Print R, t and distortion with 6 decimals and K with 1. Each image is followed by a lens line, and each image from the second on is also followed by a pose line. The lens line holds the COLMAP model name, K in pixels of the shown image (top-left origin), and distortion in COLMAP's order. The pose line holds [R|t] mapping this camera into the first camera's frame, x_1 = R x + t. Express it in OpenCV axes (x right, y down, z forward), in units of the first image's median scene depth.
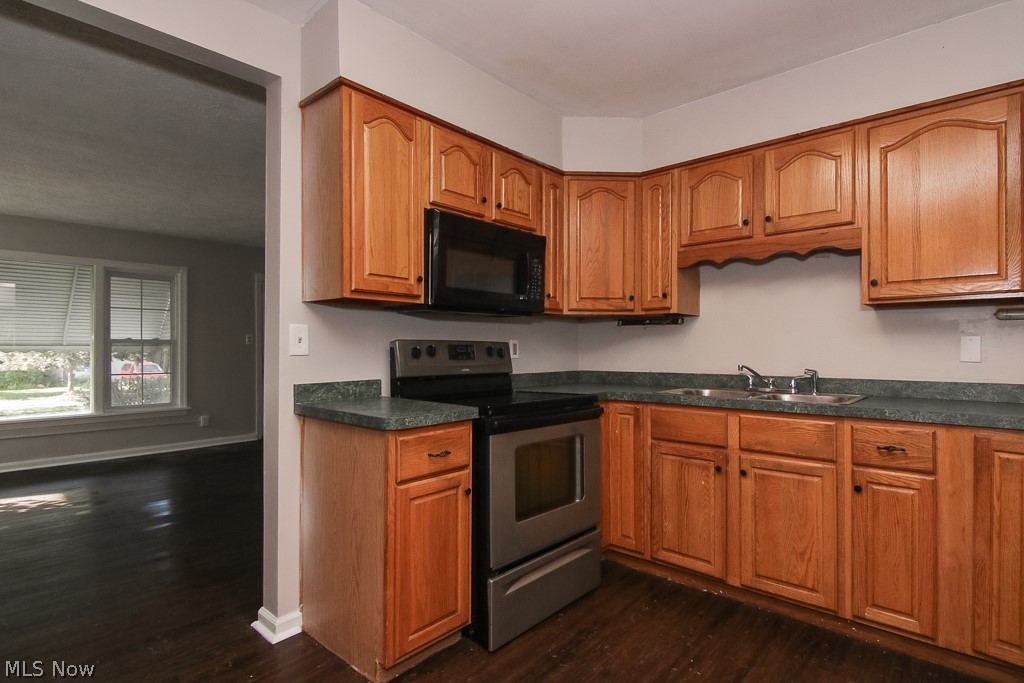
lens RADIAL K [[525.9, 0, 510.5], [0, 525.9, 344.0], [0, 0, 1]] dist [0.010029, -0.006617]
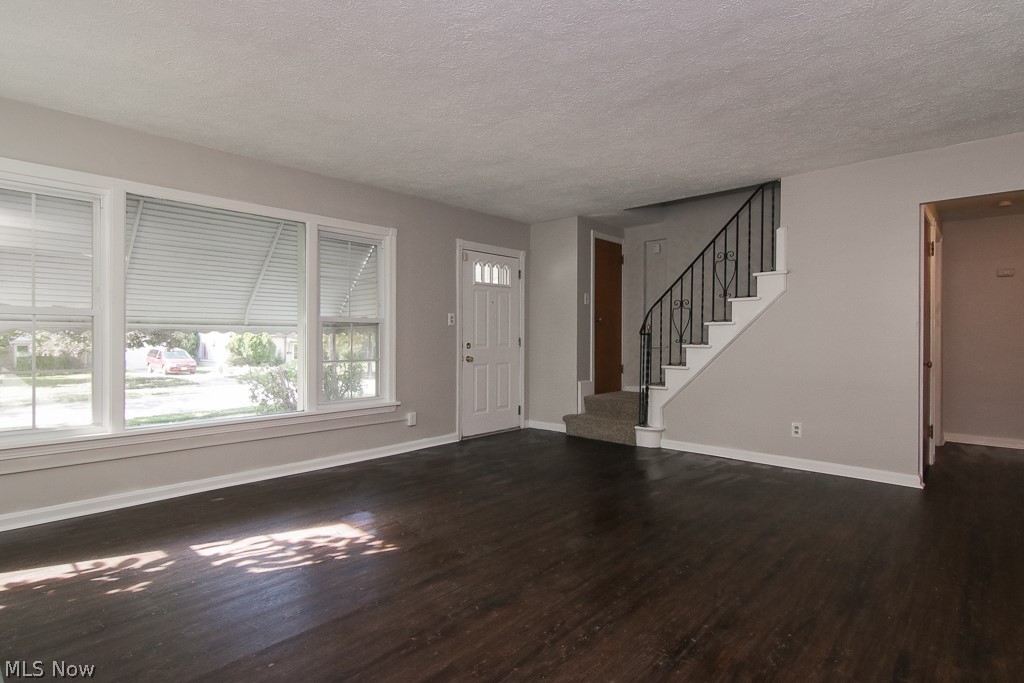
lens RADIAL K [[525.9, 0, 517.4], [0, 525.9, 342.2], [0, 0, 1]] dist [0.010029, -0.006617]
pose [[0.999995, 0.002934, -0.001500, -1.182196], [-0.002903, 0.999788, 0.020360, 0.030188], [0.001560, -0.020356, 0.999792, 0.545249]]
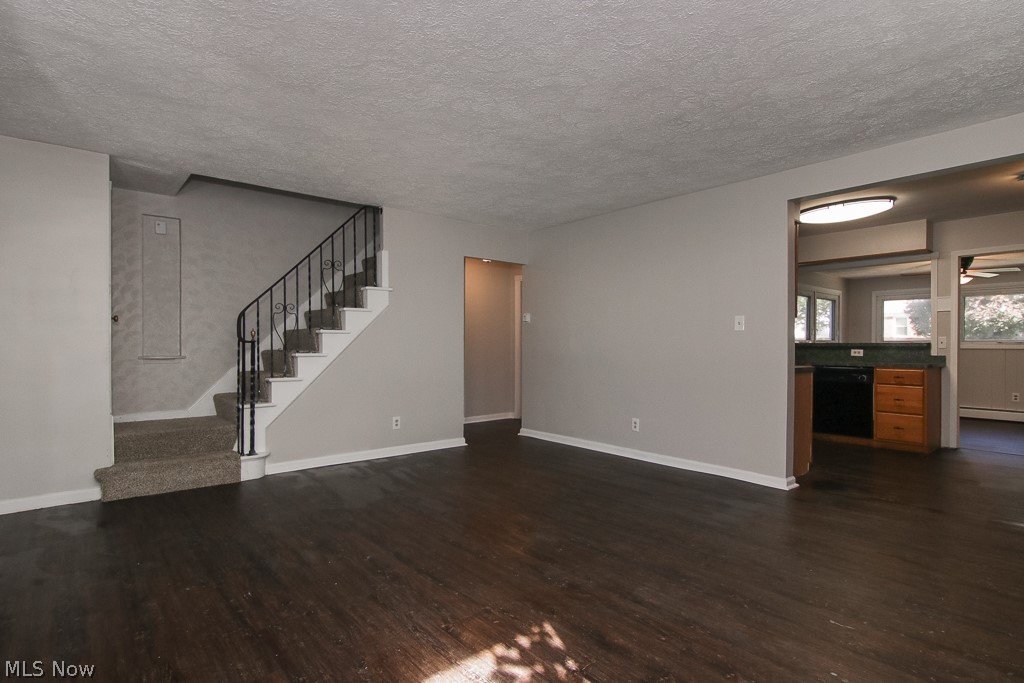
lens RADIAL K [[525.9, 0, 512.5], [0, 525.9, 343.4], [0, 0, 1]] dist [0.010029, -0.006617]
pose [[0.134671, 0.005031, 0.990878, -2.394170], [-0.012317, 0.999918, -0.003403, 0.043419], [-0.990814, -0.011746, 0.134722, 1.695677]]
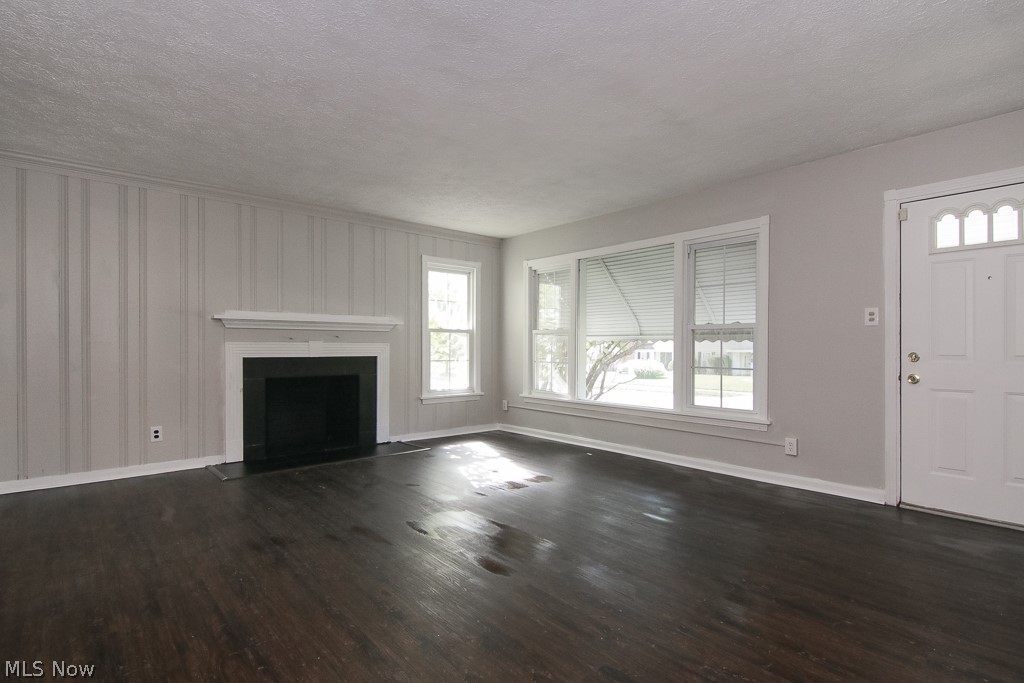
lens RADIAL K [[525.9, 0, 519.7], [0, 525.9, 347.2], [0, 0, 1]] dist [0.010029, -0.006617]
pose [[-0.122976, 0.003496, -0.992403, 0.282004], [0.009076, 0.999956, 0.002398, 0.056656], [0.992368, -0.008712, -0.123003, 2.126063]]
